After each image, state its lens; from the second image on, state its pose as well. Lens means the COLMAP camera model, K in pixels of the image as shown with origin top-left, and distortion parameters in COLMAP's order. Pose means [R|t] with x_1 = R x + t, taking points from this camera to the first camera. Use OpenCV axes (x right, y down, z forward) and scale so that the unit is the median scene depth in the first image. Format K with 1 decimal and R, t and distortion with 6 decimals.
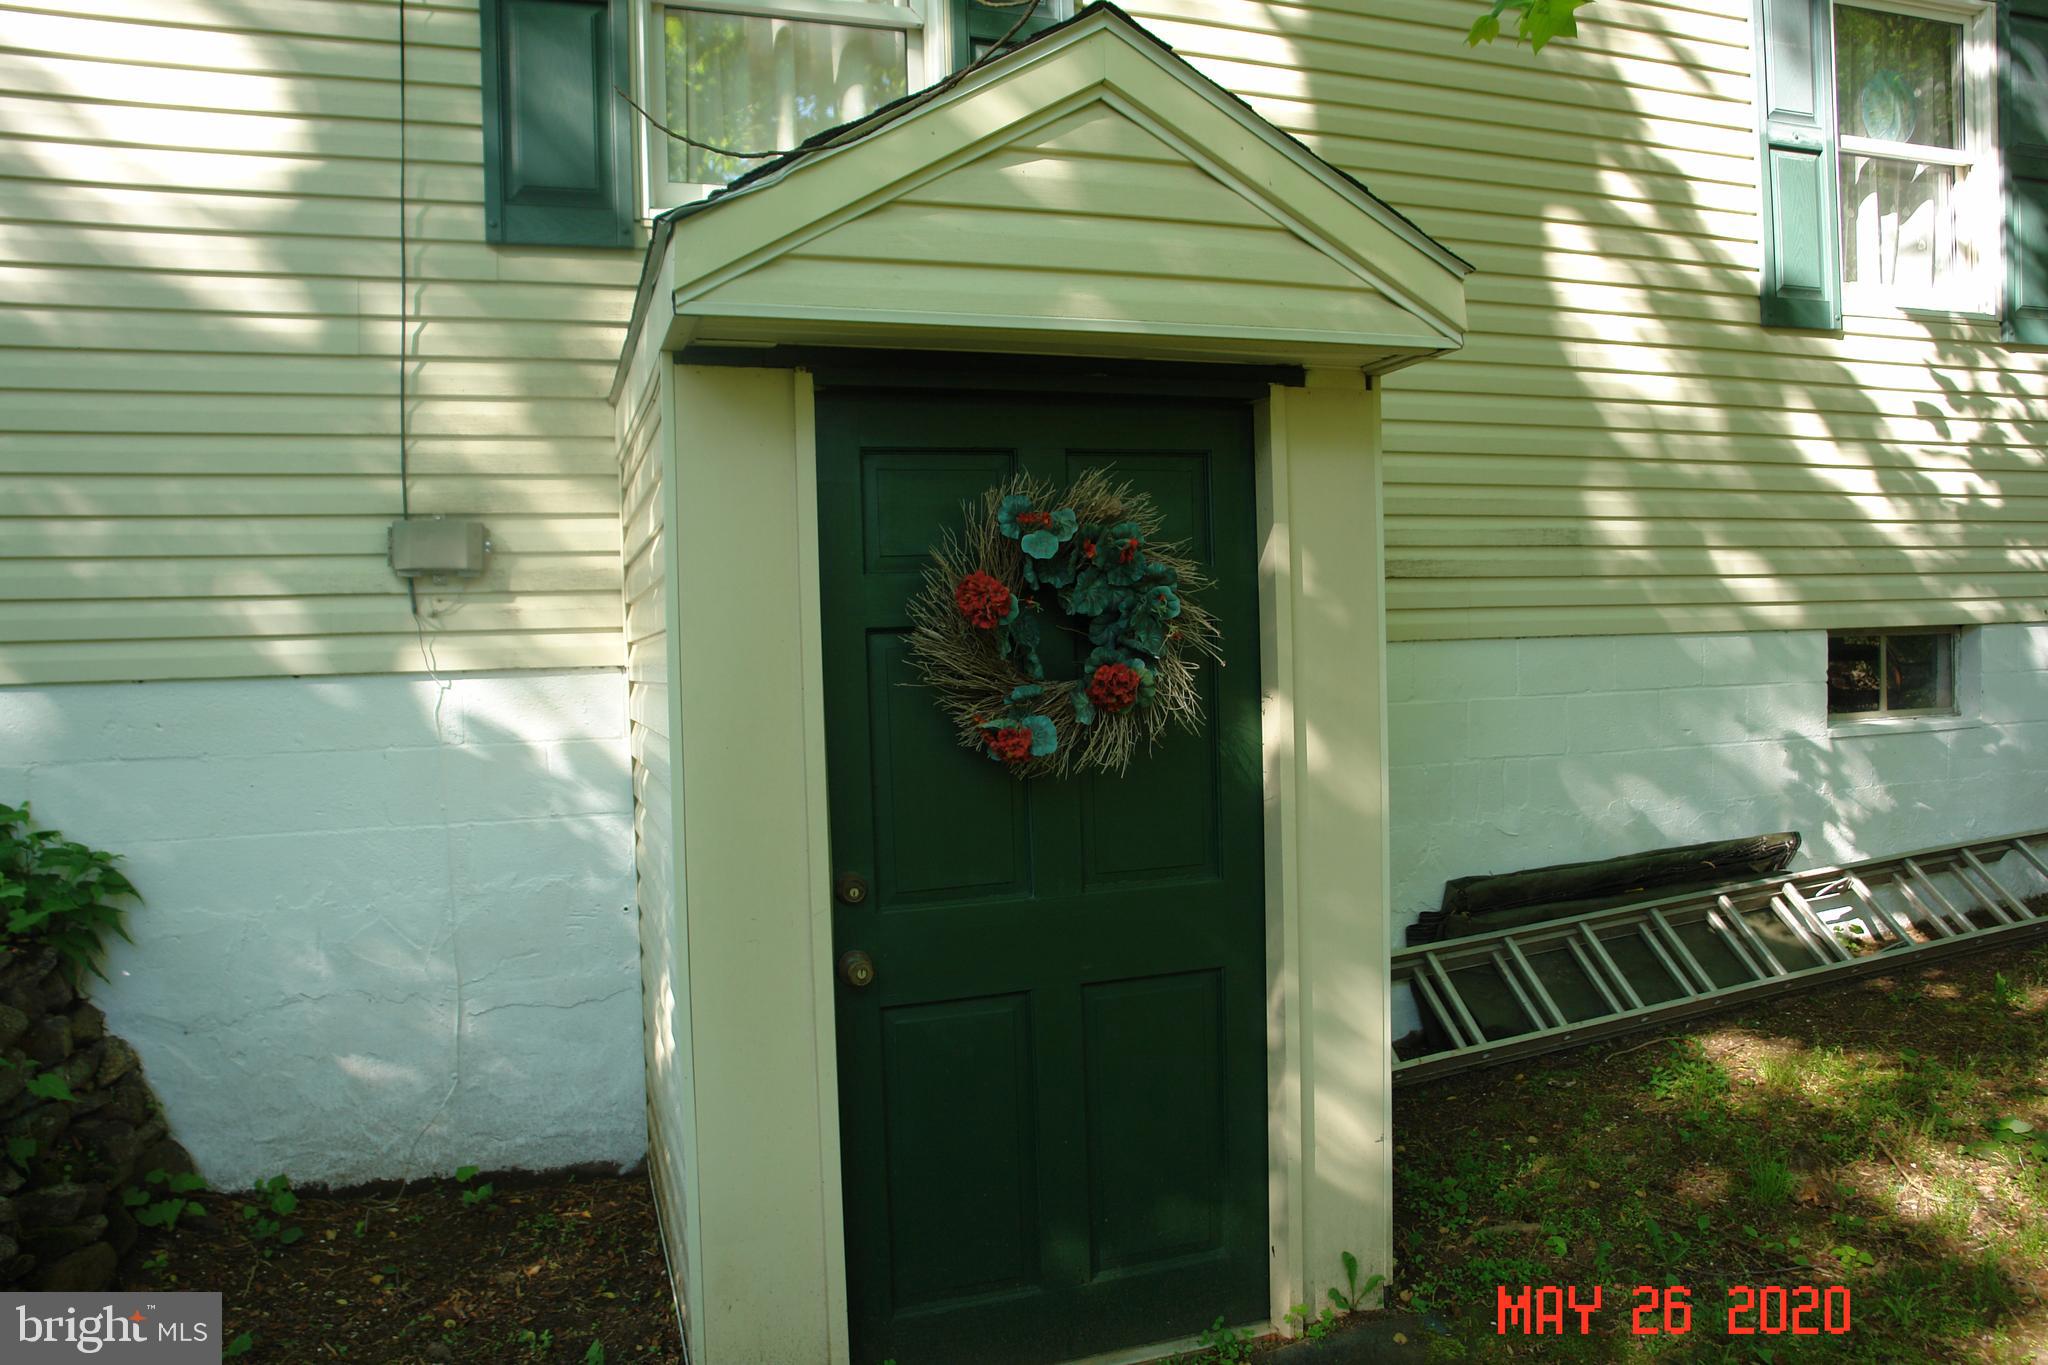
lens RADIAL K [[1436.1, 0, 1024.0], [0, 1436.1, 682.5], [0, 0, 1]] dist [-0.051211, 0.001366]
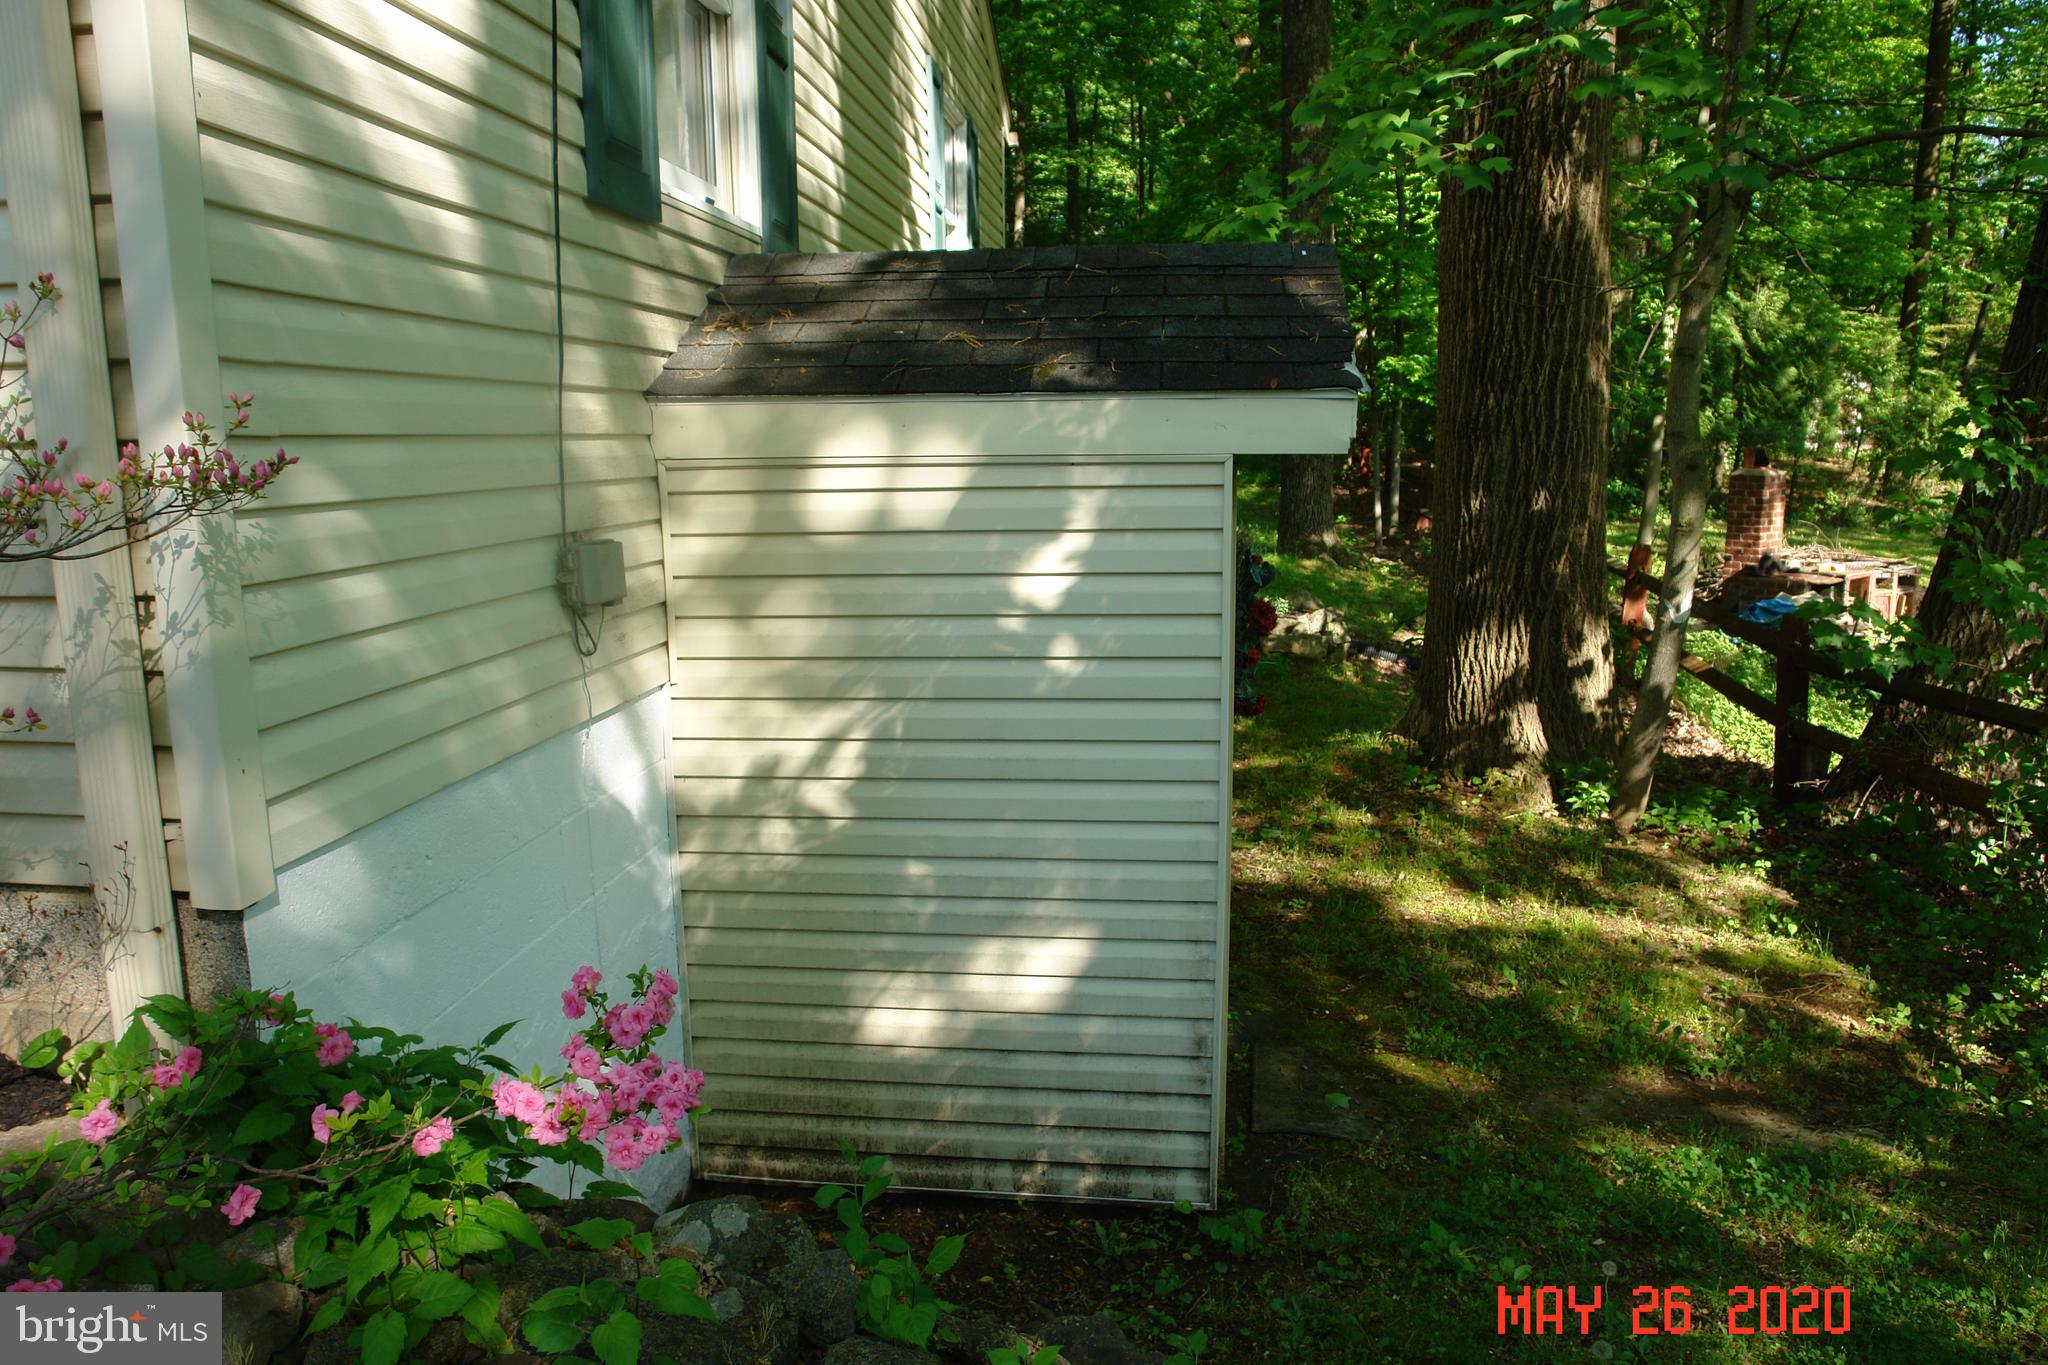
lens RADIAL K [[1436.1, 0, 1024.0], [0, 1436.1, 682.5], [0, 0, 1]] dist [-0.051211, 0.001366]
pose [[0.431899, -0.131603, 0.892269, -1.108231], [0.027699, 0.990766, 0.132723, -0.141373], [-0.901496, -0.032608, 0.431557, 0.433513]]
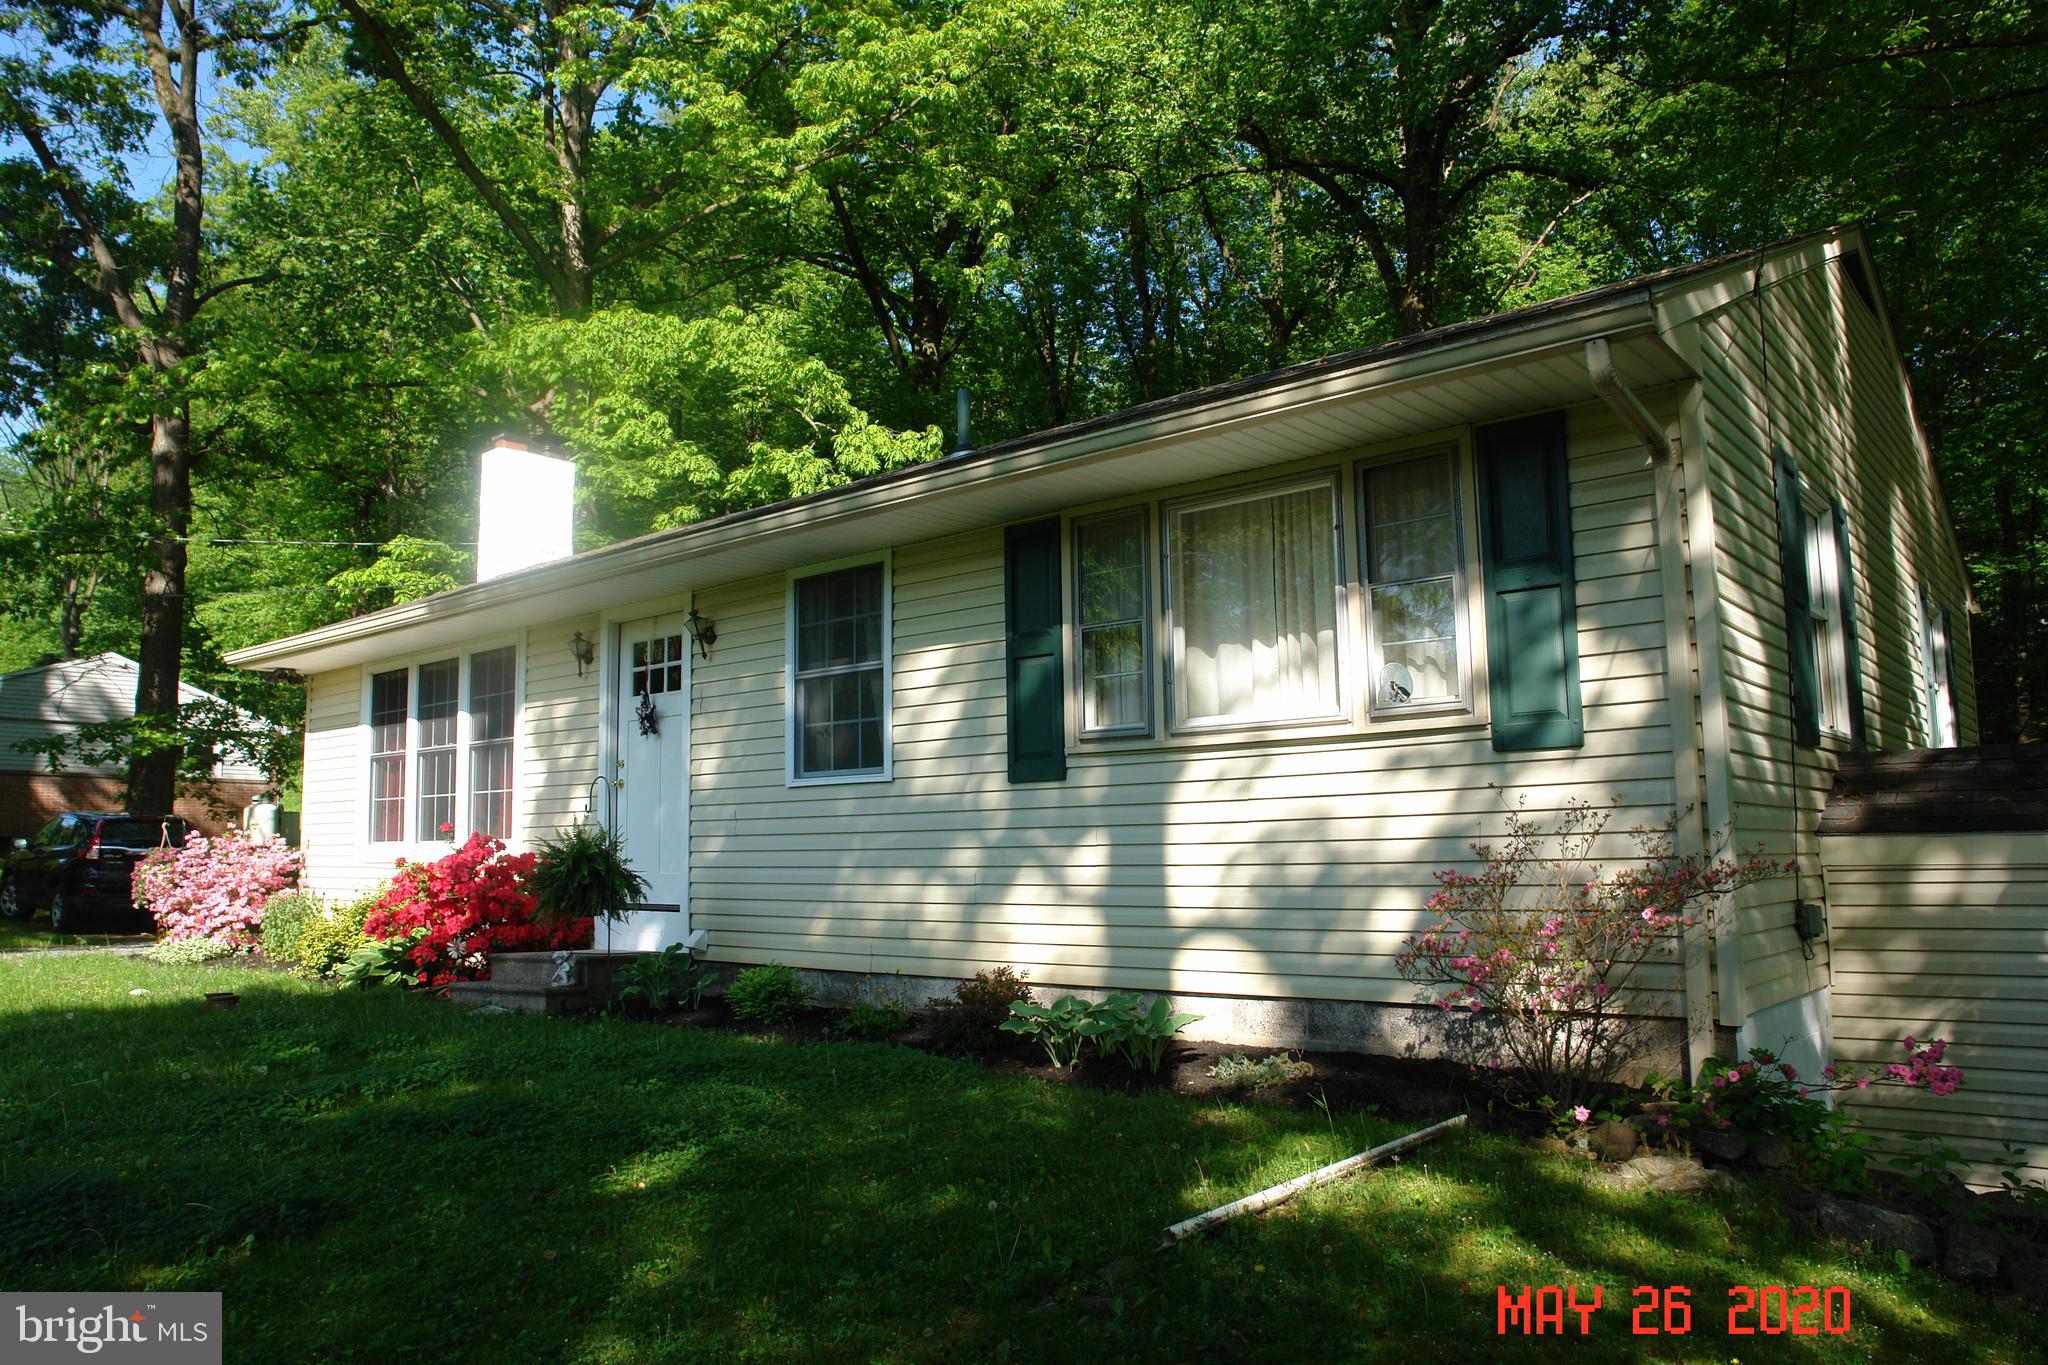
lens RADIAL K [[1436.1, 0, 1024.0], [0, 1436.1, 682.5], [0, 0, 1]] dist [-0.051211, 0.001366]
pose [[0.859037, 0.080868, 0.505486, -2.176319], [0.003126, 0.986596, -0.163149, -0.108446], [-0.511905, 0.141731, 0.847270, 0.019868]]
